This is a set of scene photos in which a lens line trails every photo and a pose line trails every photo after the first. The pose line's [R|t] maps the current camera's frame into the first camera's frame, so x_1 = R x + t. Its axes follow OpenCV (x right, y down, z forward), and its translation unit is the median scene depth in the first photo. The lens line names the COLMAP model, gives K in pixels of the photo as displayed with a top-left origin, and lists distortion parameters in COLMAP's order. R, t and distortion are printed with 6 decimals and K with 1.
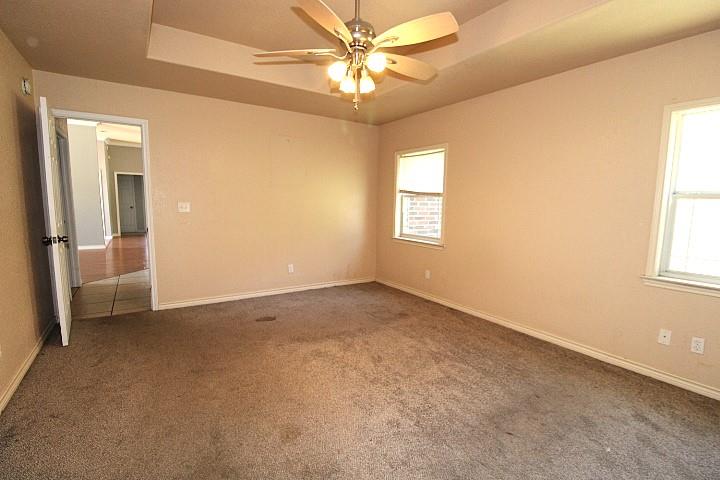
lens RADIAL K [[342.9, 0, 354.6], [0, 342.9, 241.8], [0, 0, 1]] dist [-0.018451, -0.000124]
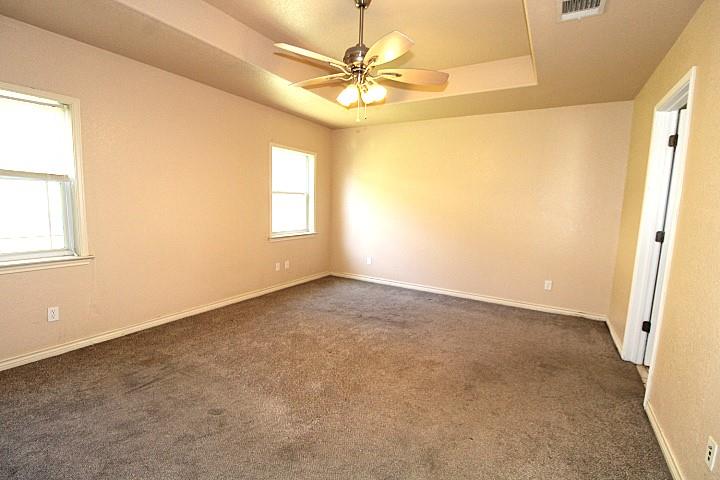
lens RADIAL K [[342.9, 0, 354.6], [0, 342.9, 241.8], [0, 0, 1]] dist [-0.018451, -0.000124]
pose [[-0.449889, -0.140802, 0.881916, -0.893741], [0.060627, 0.980401, 0.187454, -0.179019], [-0.891025, 0.137801, -0.432535, 1.336694]]
